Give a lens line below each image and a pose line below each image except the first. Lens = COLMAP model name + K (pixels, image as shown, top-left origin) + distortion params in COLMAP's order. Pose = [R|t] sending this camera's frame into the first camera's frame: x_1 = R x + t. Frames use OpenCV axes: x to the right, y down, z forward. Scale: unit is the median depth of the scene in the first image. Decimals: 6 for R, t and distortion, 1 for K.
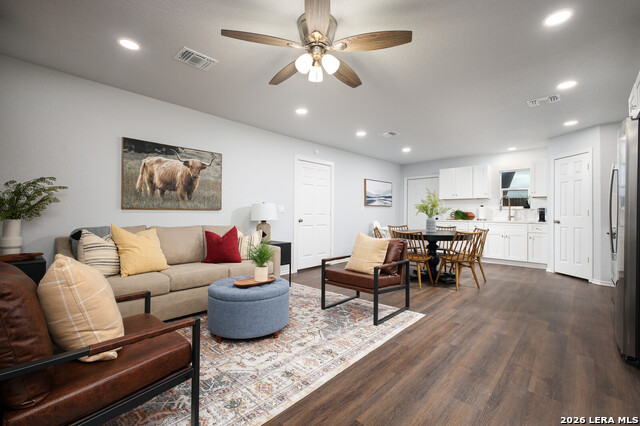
lens RADIAL K [[284.2, 0, 322.8], [0, 284.2, 212.1], [0, 0, 1]] dist [0.001314, 0.000324]
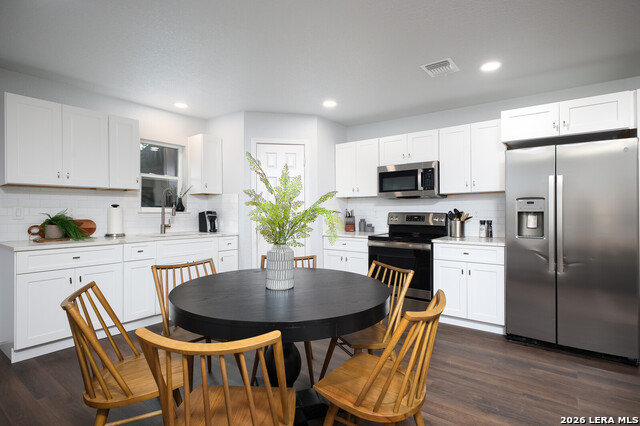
lens RADIAL K [[332.0, 0, 331.7], [0, 332.0, 214.3], [0, 0, 1]] dist [-0.002764, -0.000519]
pose [[-0.101112, -0.013596, 0.994782, -0.033517], [-0.004550, 0.999902, 0.013204, -0.034778], [-0.994865, -0.003191, -0.101164, 1.472230]]
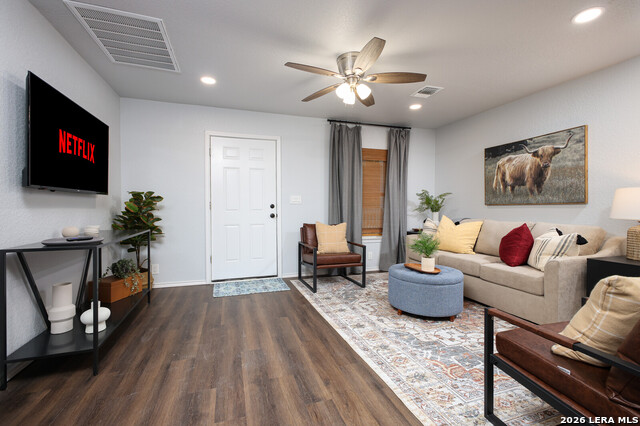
lens RADIAL K [[284.2, 0, 319.7], [0, 284.2, 209.3], [0, 0, 1]] dist [0.001314, 0.000324]
pose [[-0.495297, -0.005907, -0.868704, 0.752470], [0.001178, 0.999971, -0.007471, 0.015359], [0.868723, -0.004723, -0.495276, 0.968572]]
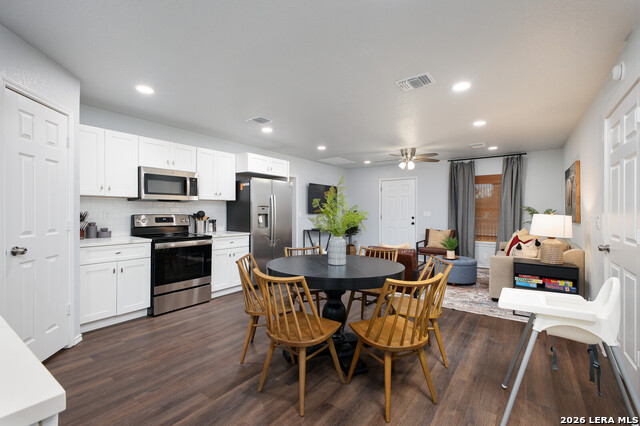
lens RADIAL K [[284.2, 0, 317.7], [0, 284.2, 211.6], [0, 0, 1]] dist [0.001314, 0.000324]
pose [[-0.994595, -0.009840, -0.103363, 0.692130], [-0.009143, 0.999932, -0.007222, -0.035161], [0.103427, -0.006238, -0.994617, 2.270554]]
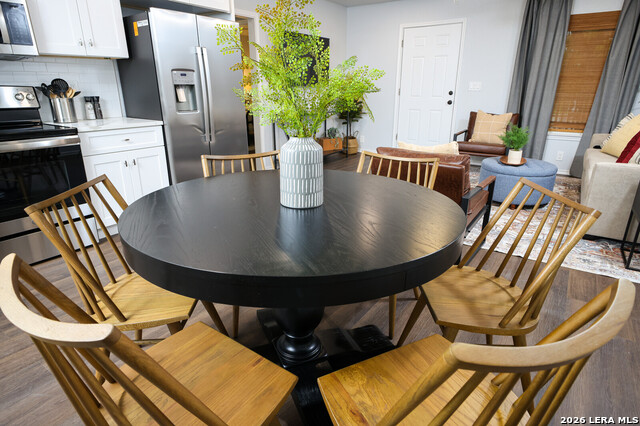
lens RADIAL K [[369.1, 0, 317.1], [0, 369.1, 210.6], [0, 0, 1]] dist [-0.000242, 0.003204]
pose [[-0.992515, 0.031590, -0.117963, 0.590935], [-0.007080, 0.949453, 0.313831, -0.024524], [0.121914, 0.312317, -0.942123, 1.915272]]
